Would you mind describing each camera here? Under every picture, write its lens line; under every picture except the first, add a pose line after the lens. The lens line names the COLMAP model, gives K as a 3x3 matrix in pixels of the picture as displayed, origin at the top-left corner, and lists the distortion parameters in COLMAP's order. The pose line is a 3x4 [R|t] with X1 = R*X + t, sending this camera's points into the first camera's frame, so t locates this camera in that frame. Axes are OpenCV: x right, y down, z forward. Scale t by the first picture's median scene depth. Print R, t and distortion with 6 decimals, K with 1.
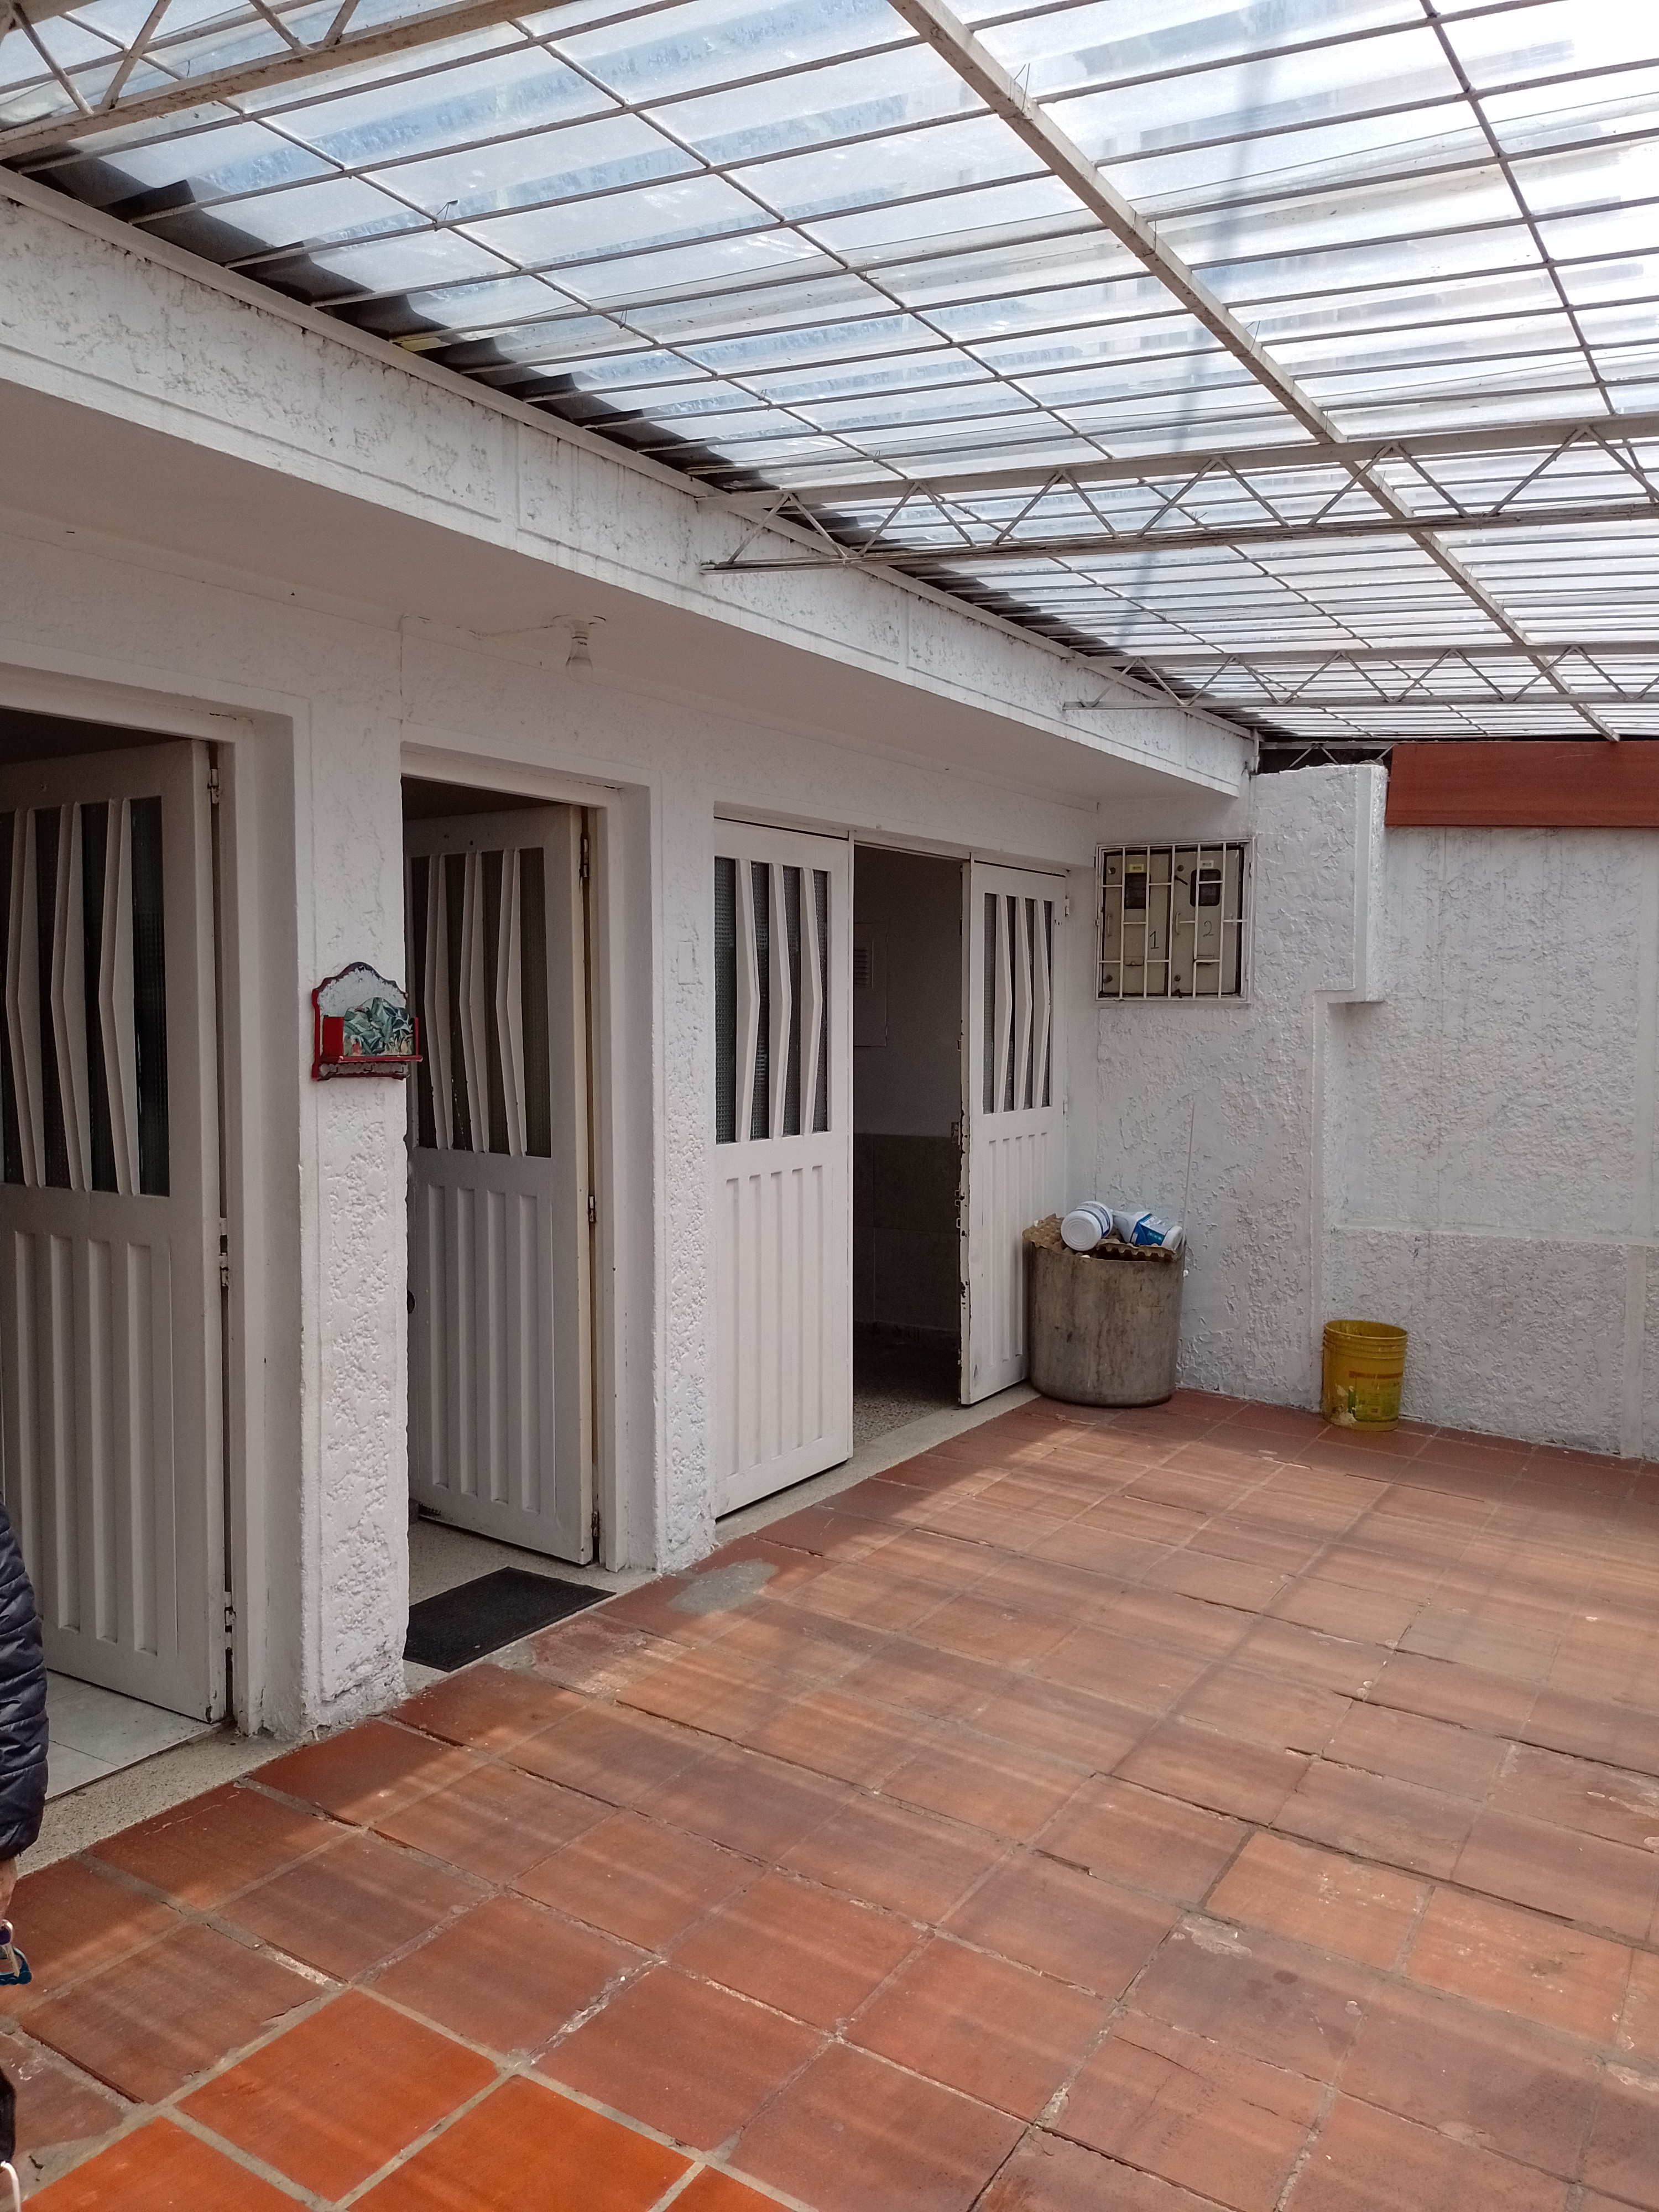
lens RADIAL K [[1664.3, 0, 899.6], [0, 1664.3, 1101.4], [0, 0, 1]] dist [0.131408, -0.148673]
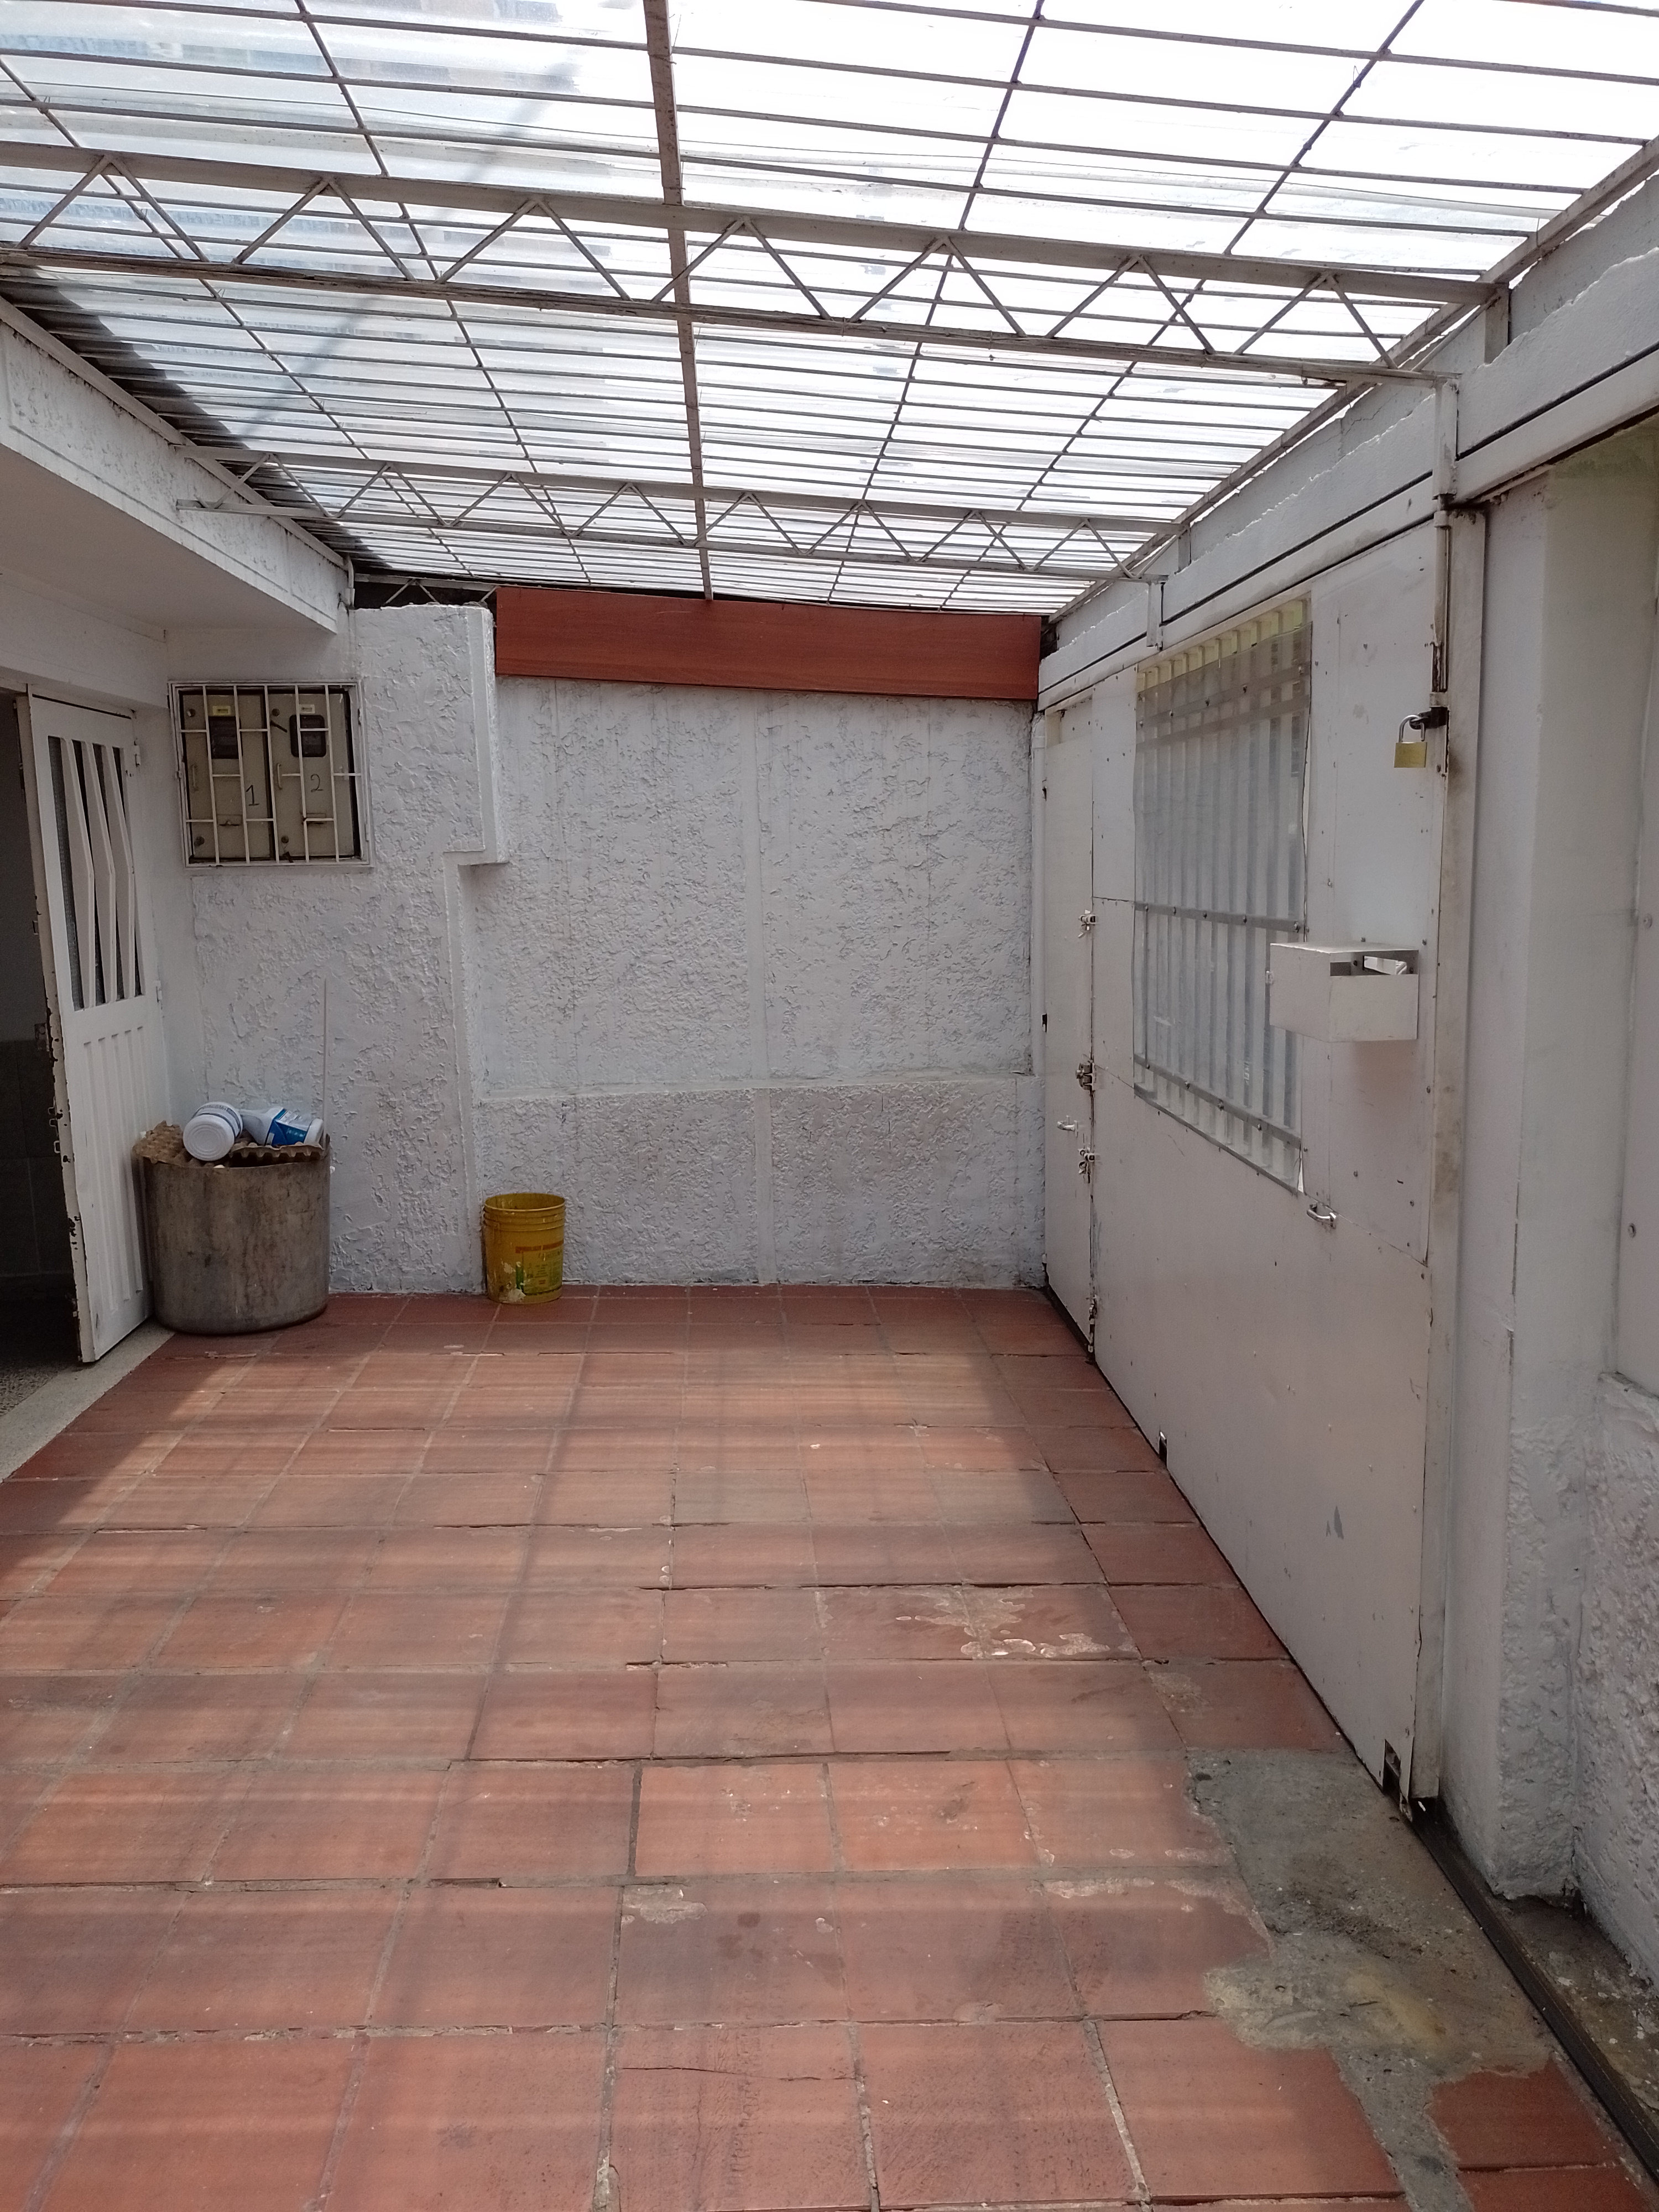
lens RADIAL K [[1664.3, 0, 899.6], [0, 1664.3, 1101.4], [0, 0, 1]] dist [0.131408, -0.148673]
pose [[0.838006, -0.104415, 0.535578, -0.065672], [0.059354, 0.993140, 0.100751, -0.008967], [-0.542423, -0.052642, 0.838454, 0.082892]]
